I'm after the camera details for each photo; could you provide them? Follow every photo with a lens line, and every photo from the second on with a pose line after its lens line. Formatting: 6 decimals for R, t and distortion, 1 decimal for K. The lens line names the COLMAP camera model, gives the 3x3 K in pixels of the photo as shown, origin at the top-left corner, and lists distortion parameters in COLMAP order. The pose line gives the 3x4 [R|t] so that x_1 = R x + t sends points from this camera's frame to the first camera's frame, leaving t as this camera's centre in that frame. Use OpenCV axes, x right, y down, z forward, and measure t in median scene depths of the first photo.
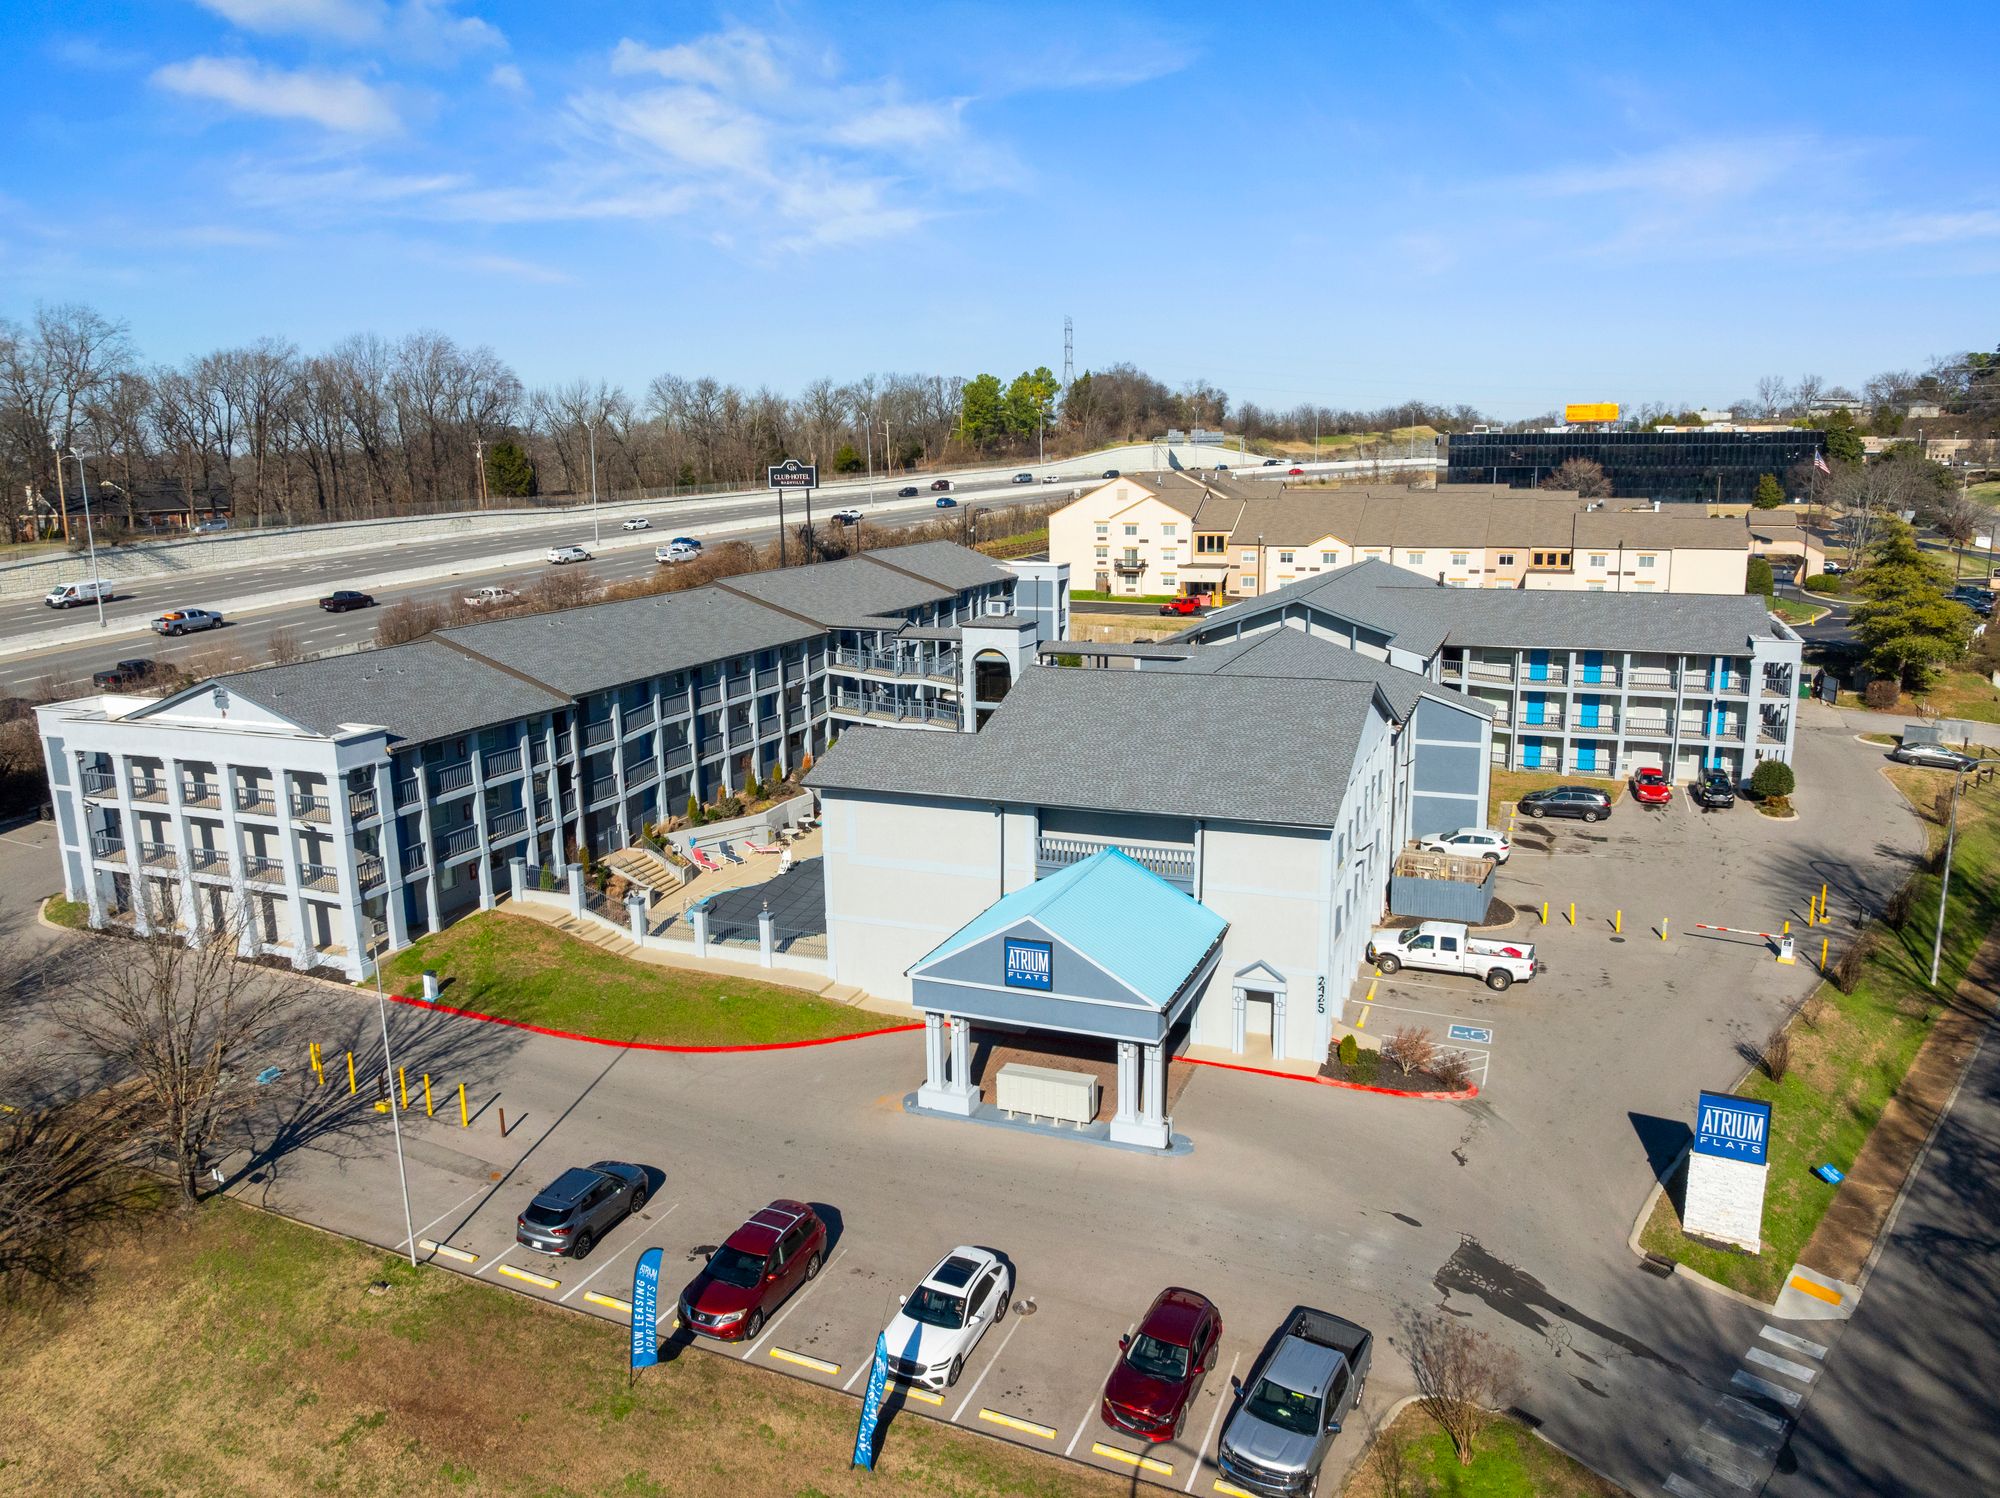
lens RADIAL K [[1419.2, 0, 1002.8], [0, 1419.2, 742.3], [0, 0, 1]] dist [-0.037214, -0.011957]
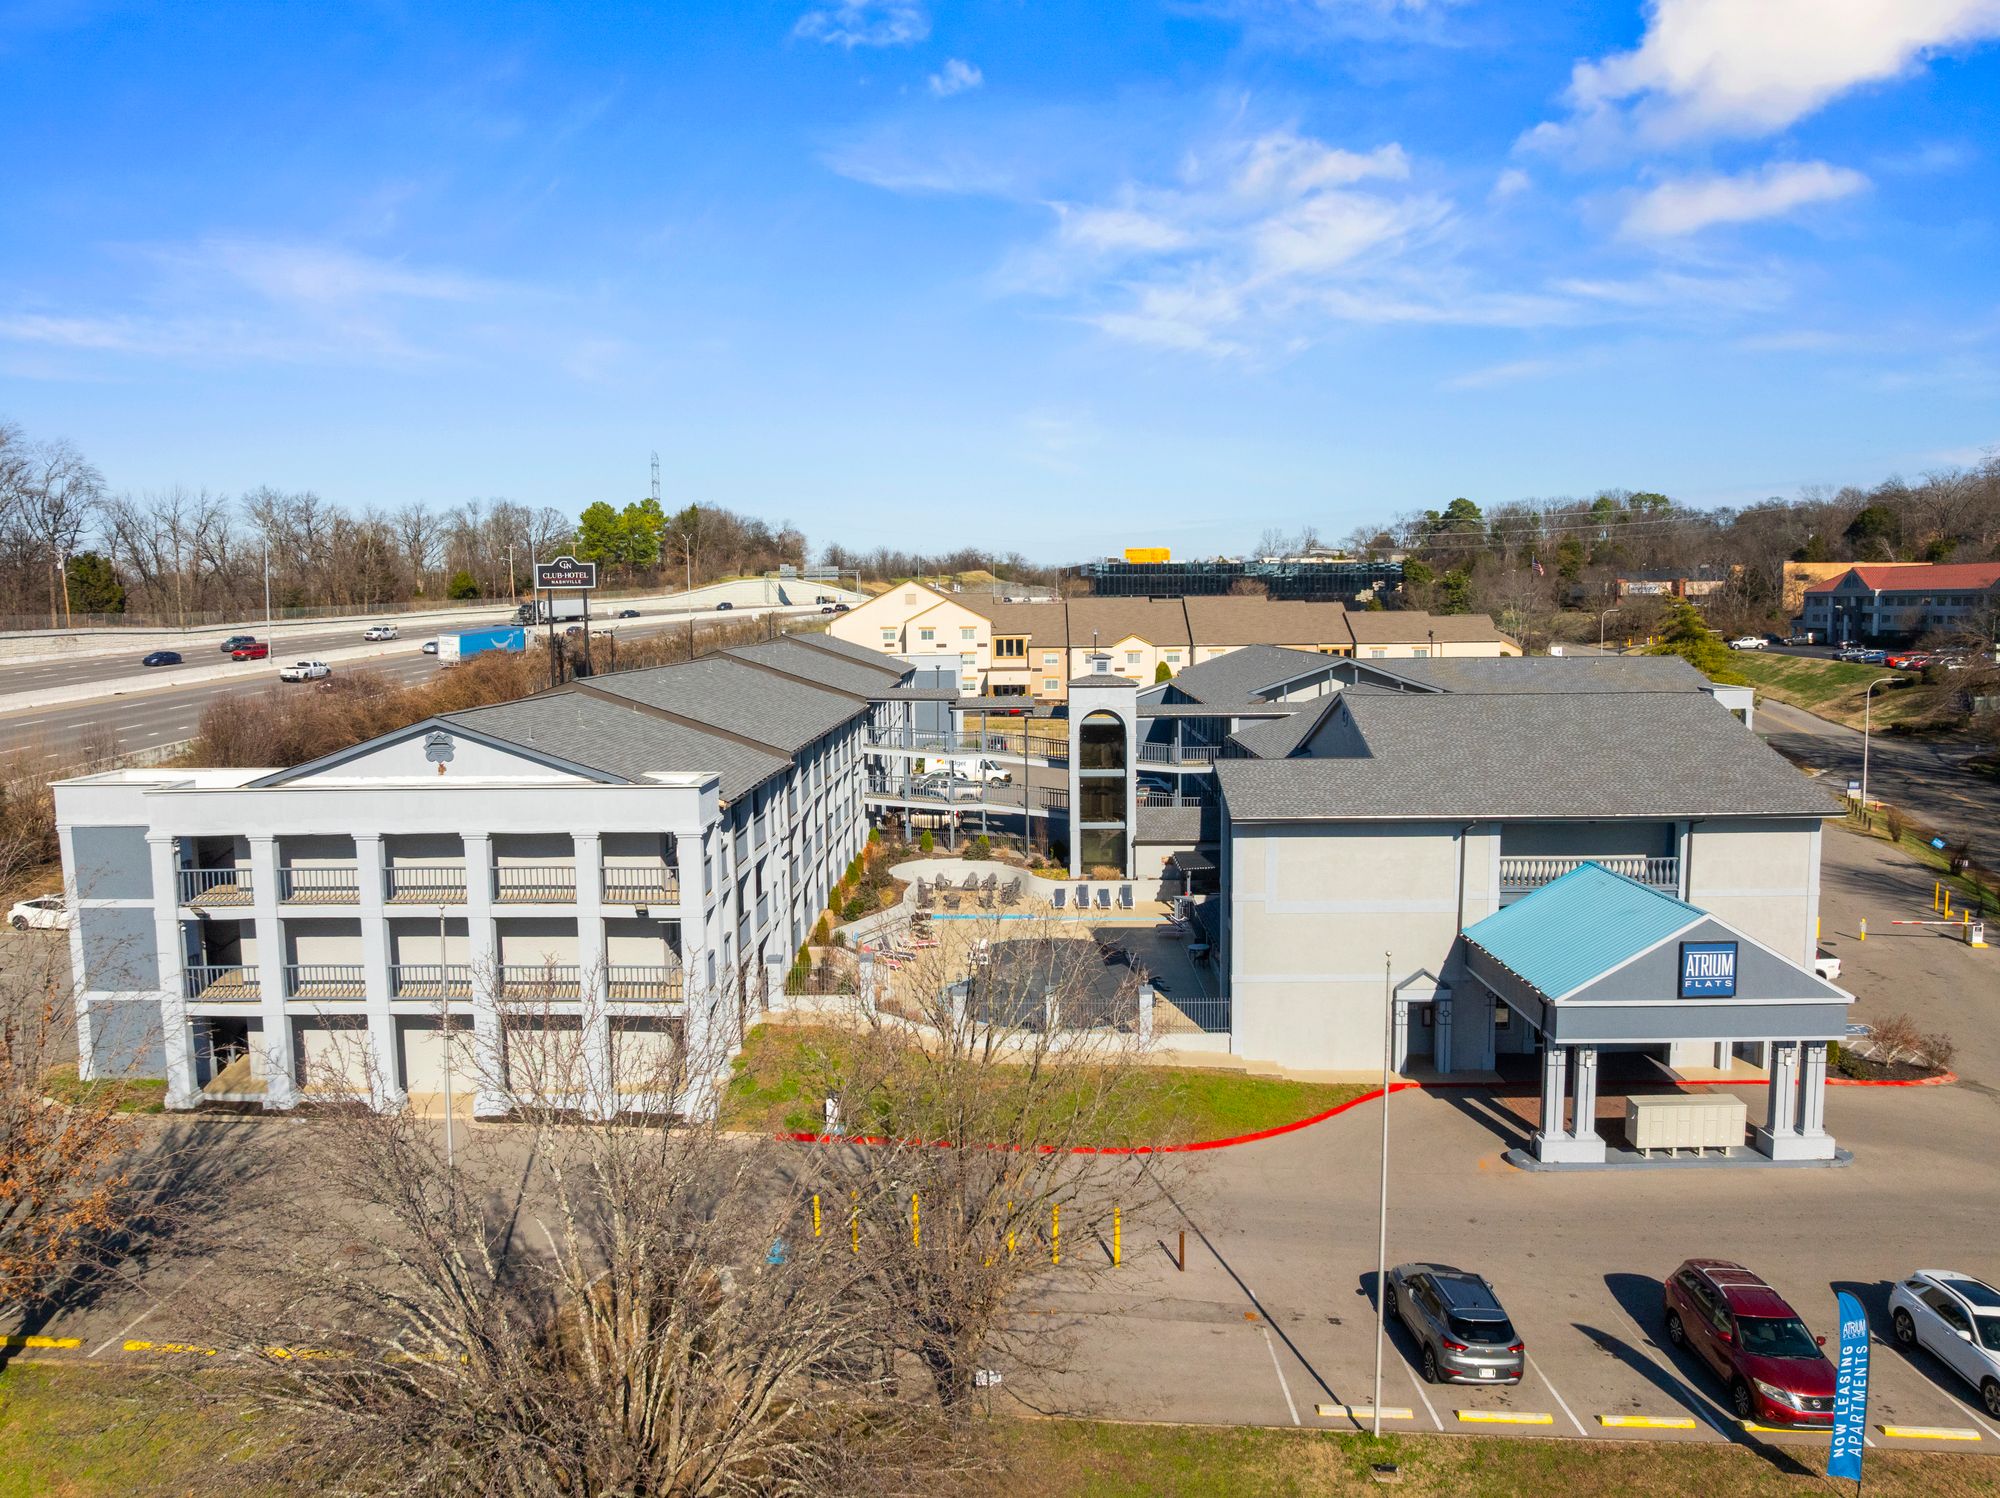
lens RADIAL K [[1419.2, 0, 999.6], [0, 1419.2, 746.0], [0, 0, 1]] dist [-0.037214, -0.011957]
pose [[0.936984, -0.029778, 0.348100, -0.206979], [0.066648, 0.993298, -0.094428, 0.020743], [-0.342955, 0.111678, 0.932689, 0.092303]]
